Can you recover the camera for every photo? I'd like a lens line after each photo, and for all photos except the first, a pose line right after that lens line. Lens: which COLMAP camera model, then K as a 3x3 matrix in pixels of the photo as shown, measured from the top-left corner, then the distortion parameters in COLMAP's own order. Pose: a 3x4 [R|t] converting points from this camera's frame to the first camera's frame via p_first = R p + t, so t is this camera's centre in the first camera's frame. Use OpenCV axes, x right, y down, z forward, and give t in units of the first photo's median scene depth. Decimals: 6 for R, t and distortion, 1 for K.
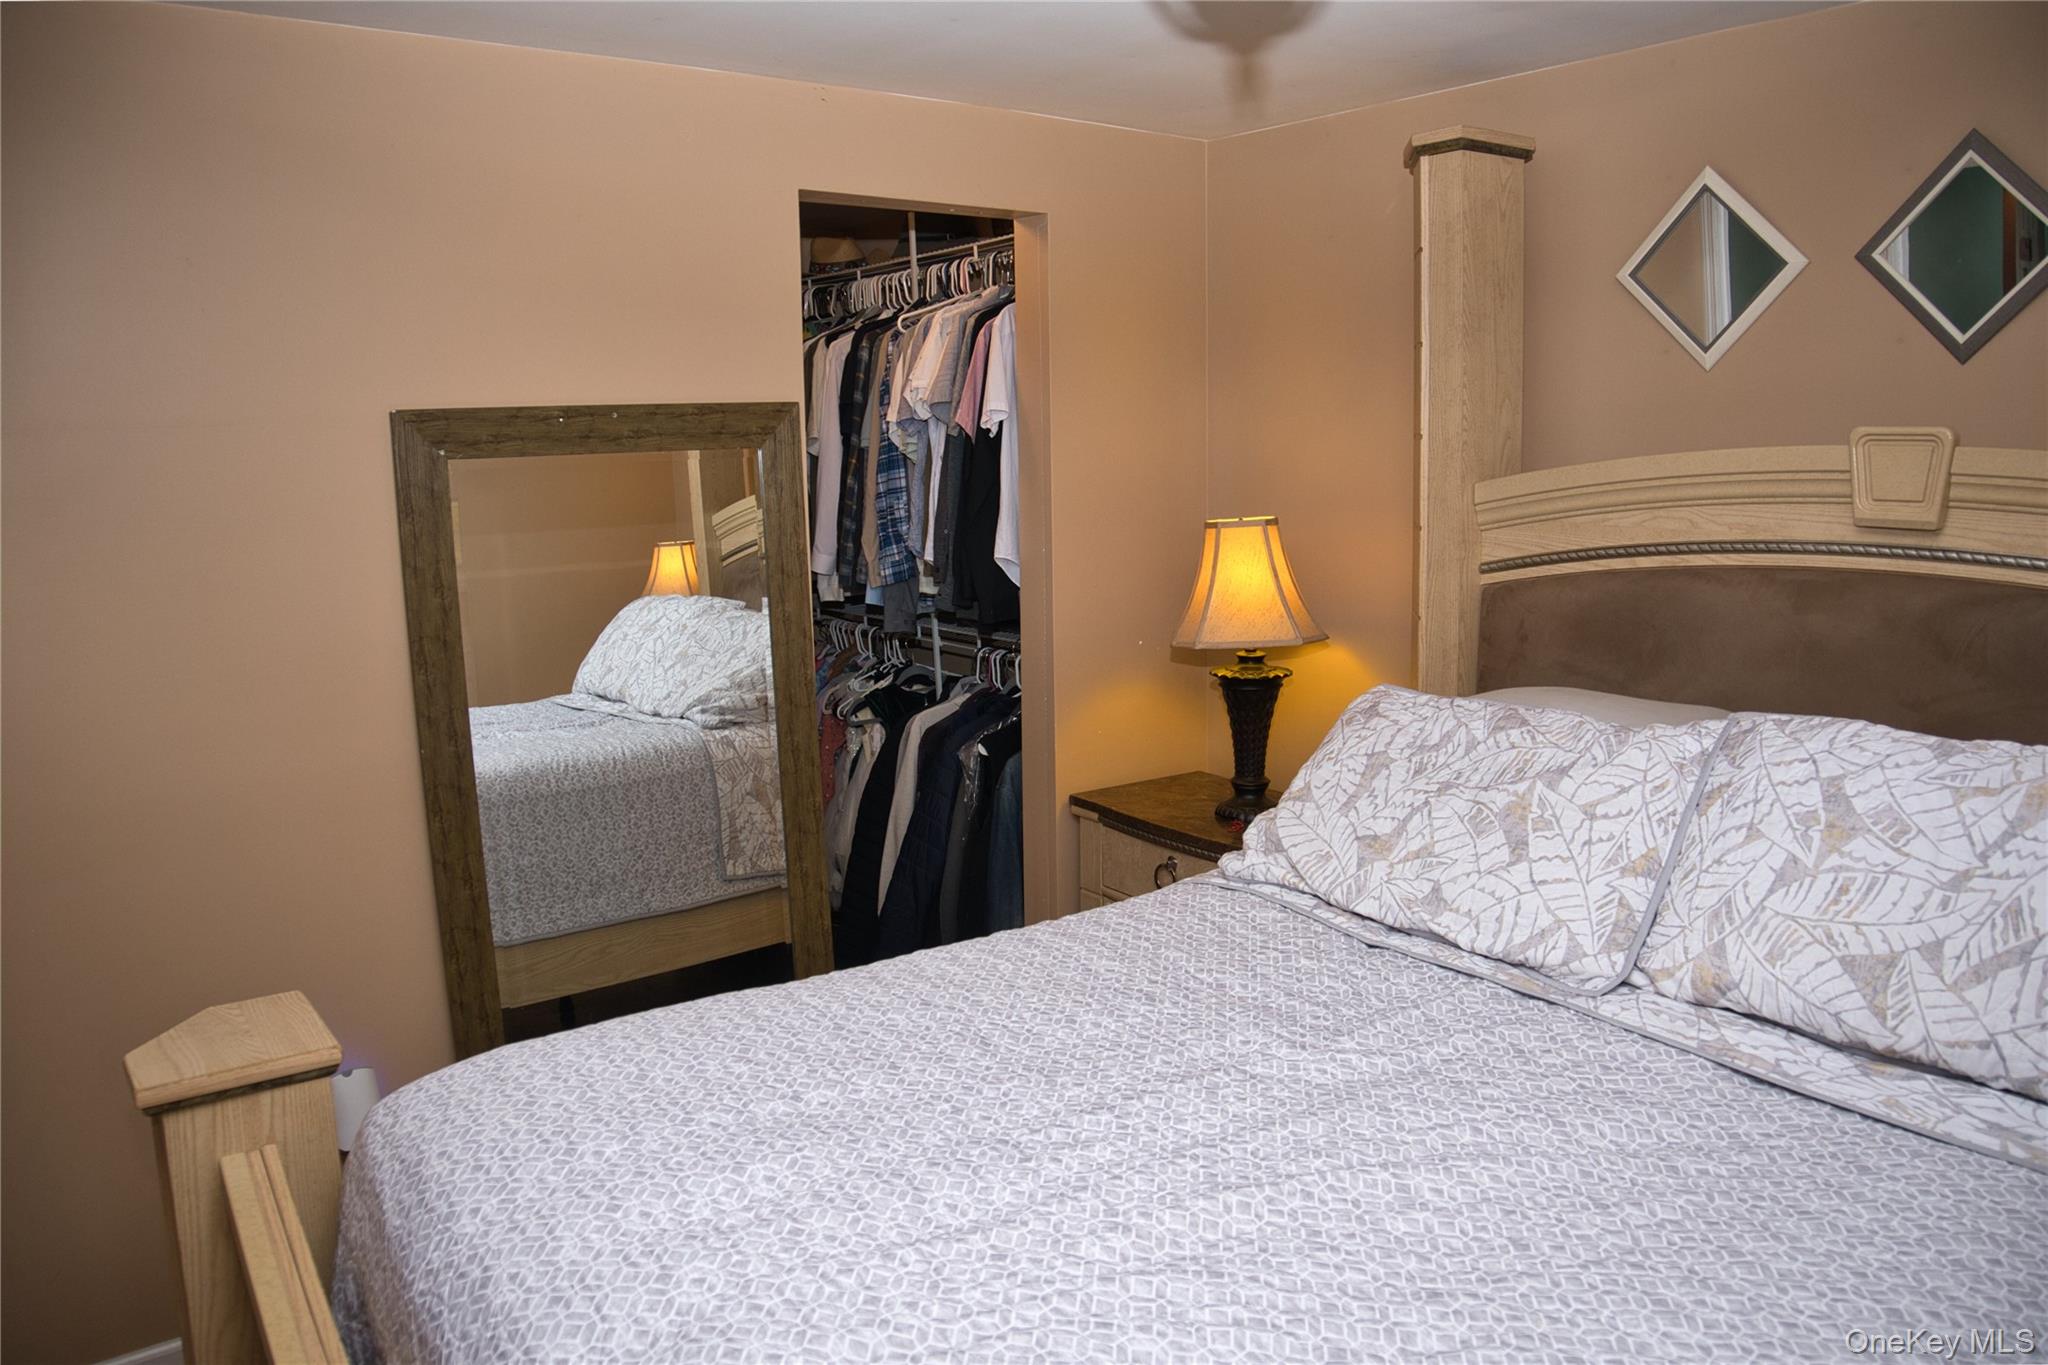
lens RADIAL K [[1495.0, 0, 1024.0], [0, 1495.0, 682.5], [0, 0, 1]] dist [-0.144957, 0.077156]
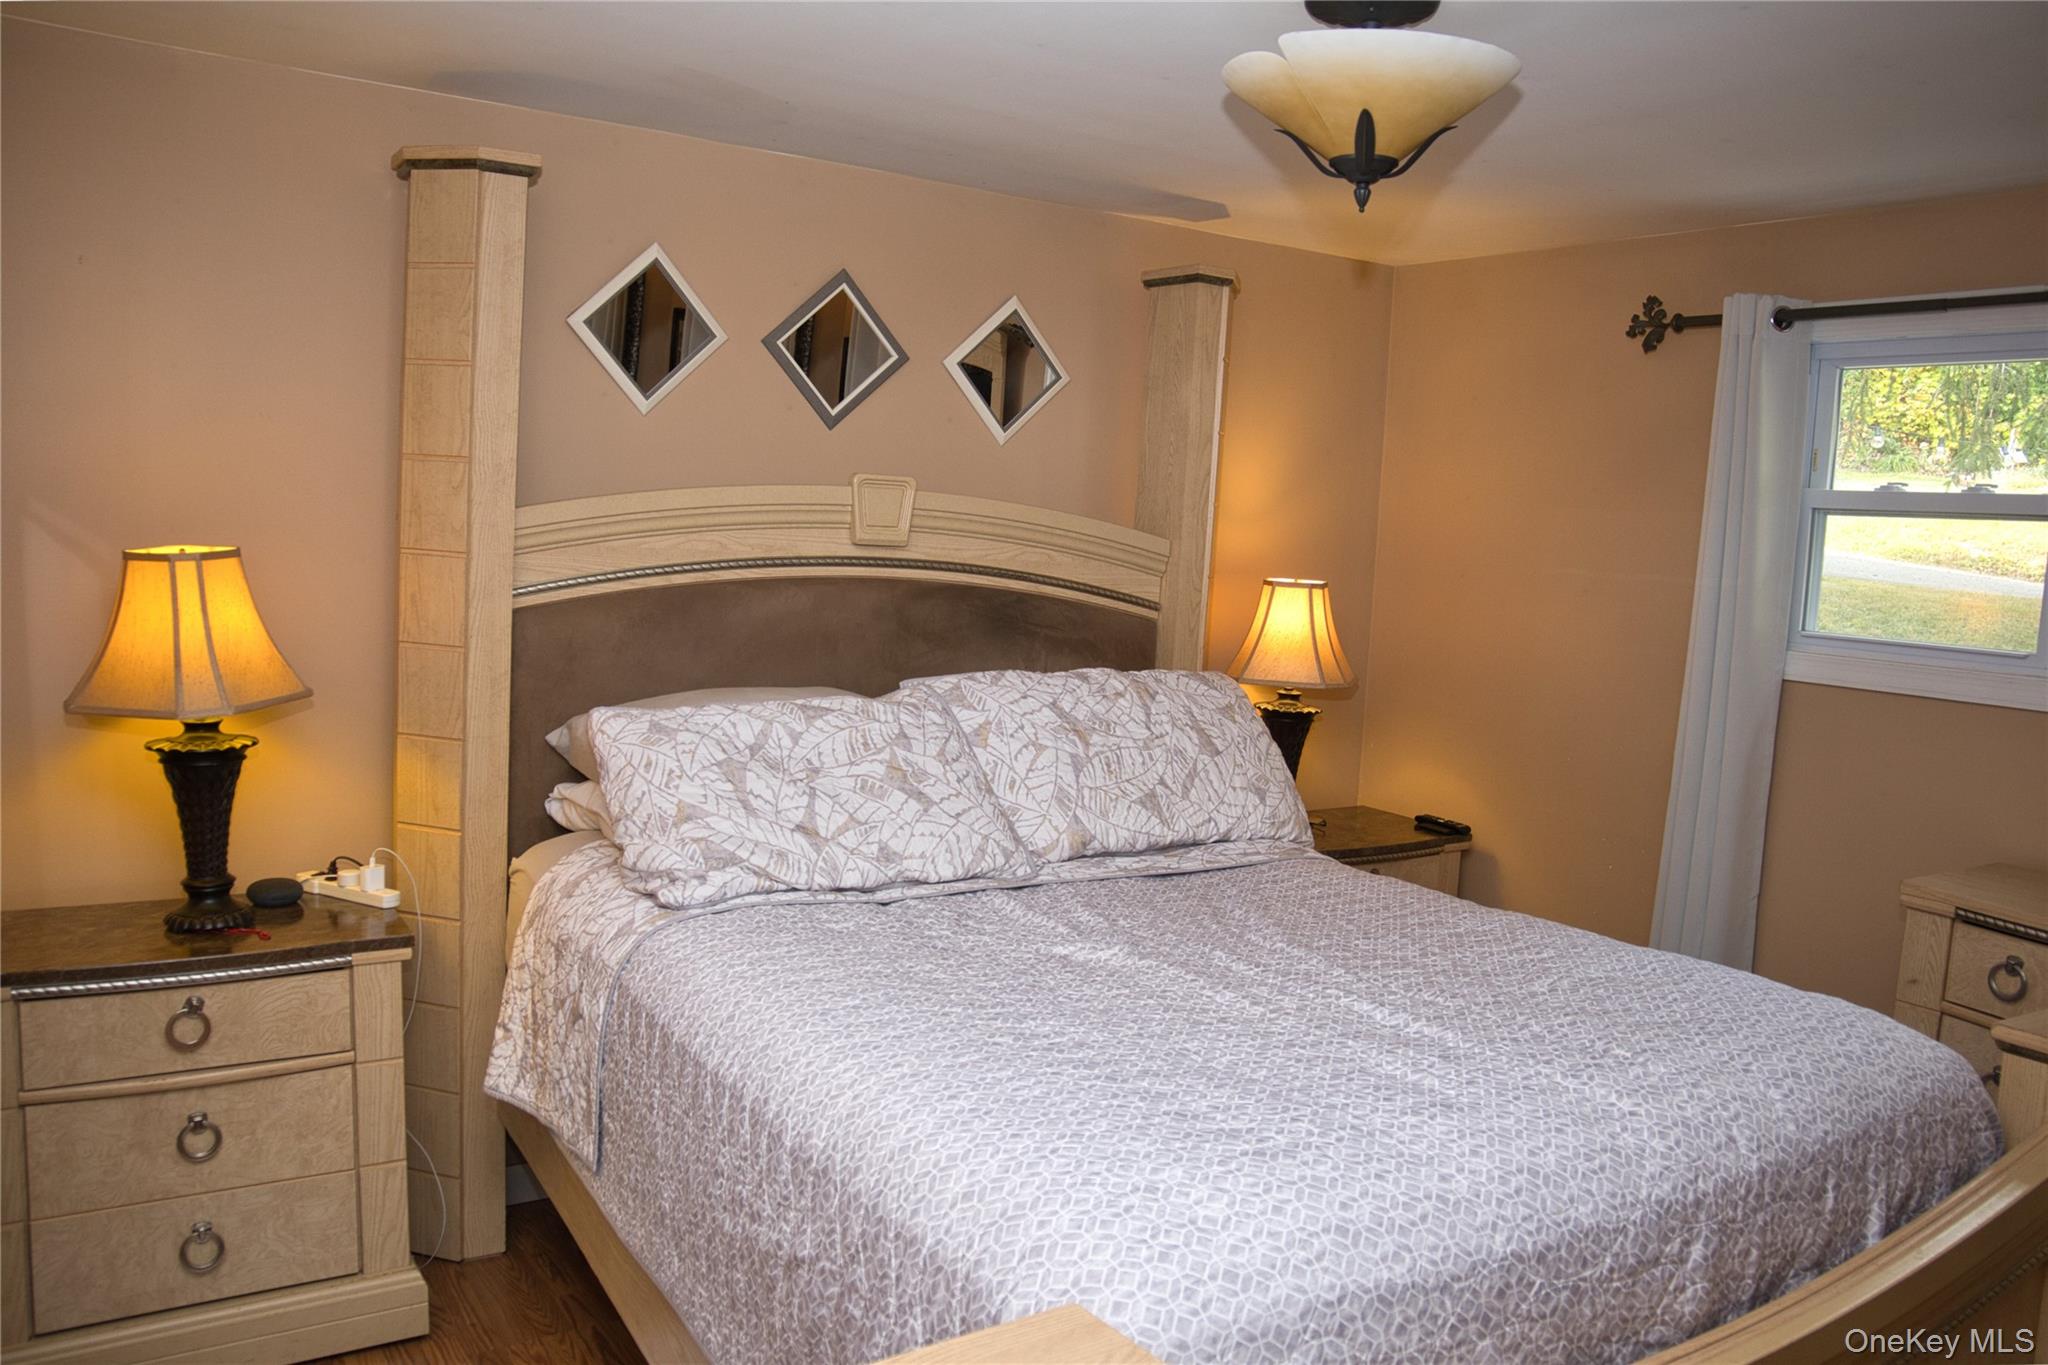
lens RADIAL K [[1567.3, 0, 1024.0], [0, 1567.3, 682.5], [0, 0, 1]] dist [-0.035618, 0.000322]
pose [[0.055187, -0.089685, 0.994440, -0.885357], [0.114702, 0.989934, 0.082913, -0.078881], [-0.991866, 0.109489, 0.064919, 0.709481]]
